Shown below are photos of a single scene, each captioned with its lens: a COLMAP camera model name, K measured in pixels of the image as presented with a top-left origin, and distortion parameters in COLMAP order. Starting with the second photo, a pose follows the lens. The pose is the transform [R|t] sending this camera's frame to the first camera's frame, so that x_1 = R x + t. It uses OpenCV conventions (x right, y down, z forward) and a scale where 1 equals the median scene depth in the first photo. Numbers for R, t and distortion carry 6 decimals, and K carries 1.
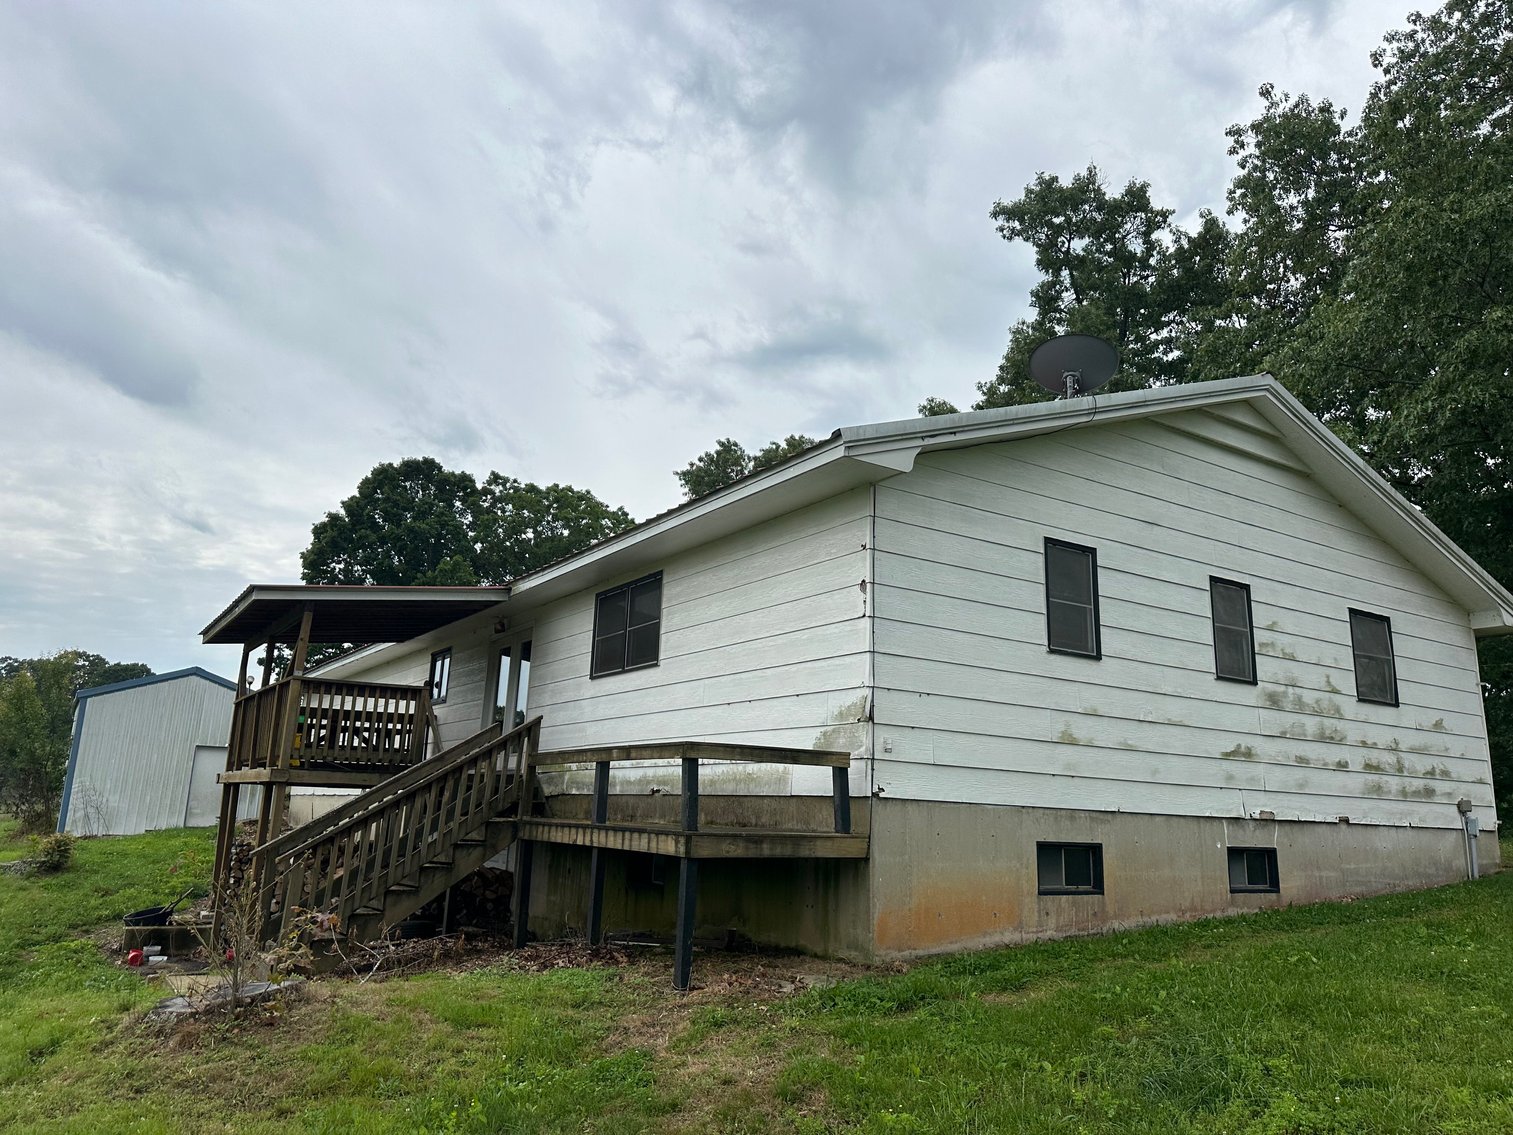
lens RADIAL K [[1088.7, 0, 756.5], [0, 1088.7, 567.5], [0, 0, 1]] dist [0.006632, -0.006155]
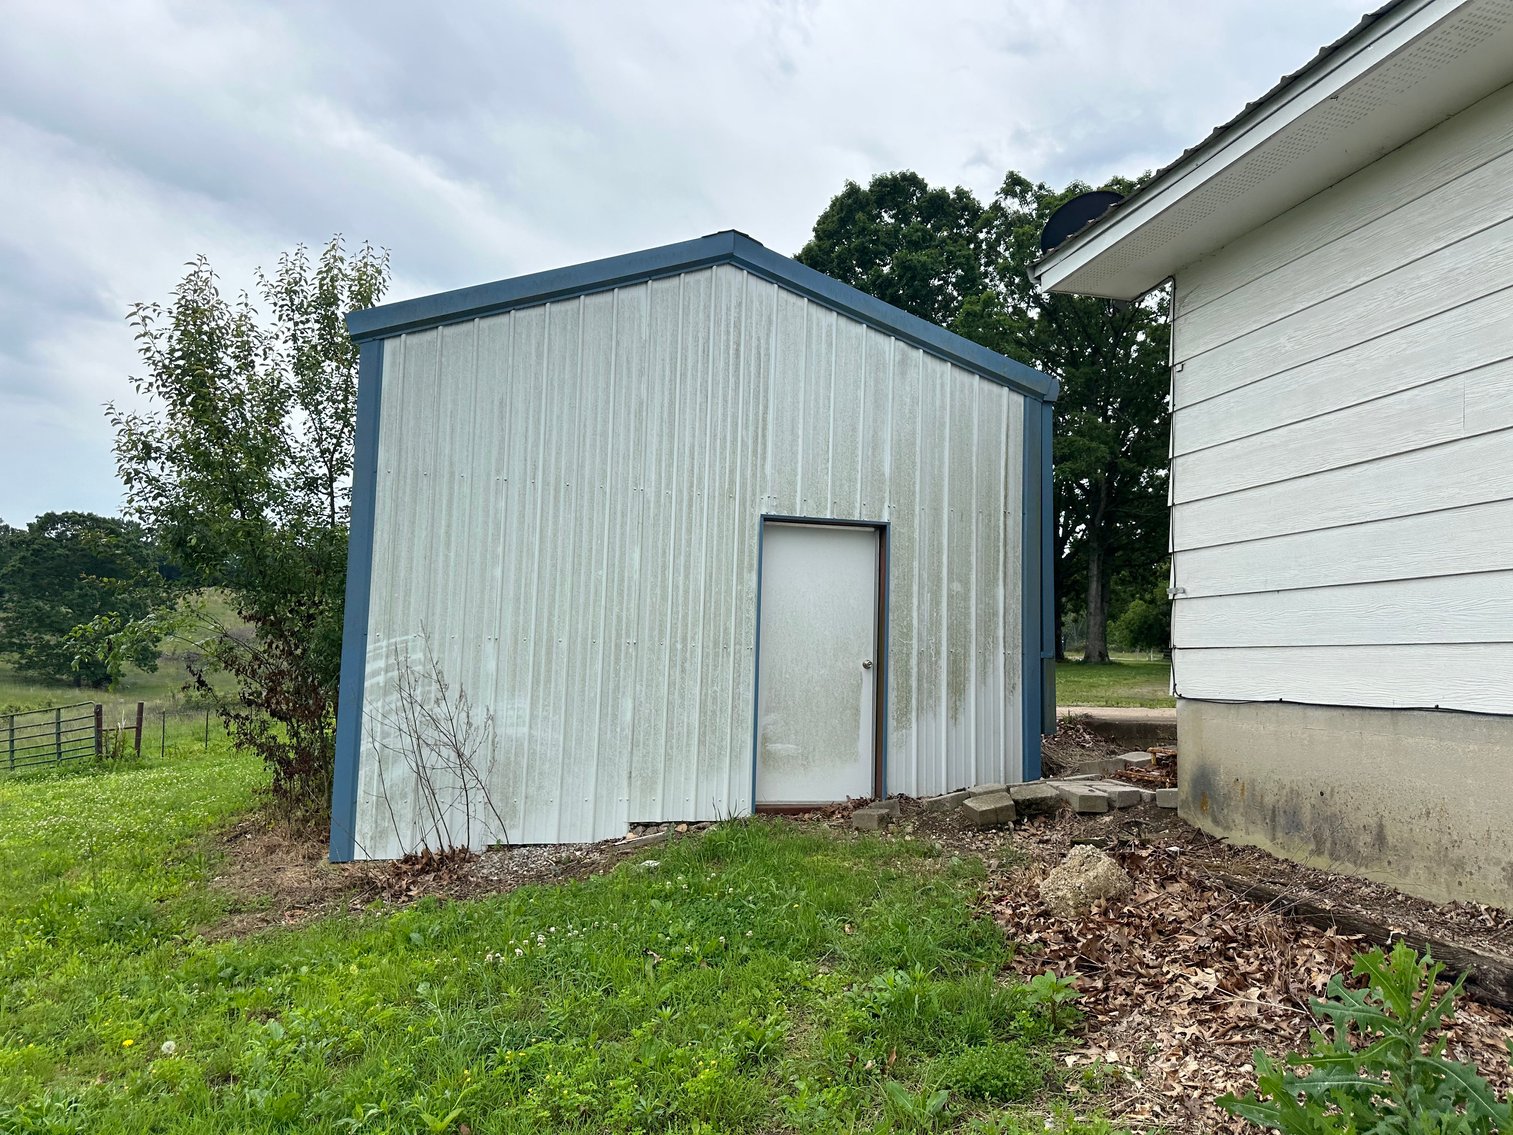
lens RADIAL K [[1088.7, 0, 756.5], [0, 1088.7, 567.5], [0, 0, 1]] dist [0.006632, -0.006155]
pose [[0.941185, -0.030827, -0.336482, -0.417279], [0.074998, 0.990049, 0.119075, 0.141741], [0.329463, -0.137307, 0.934131, 0.730883]]
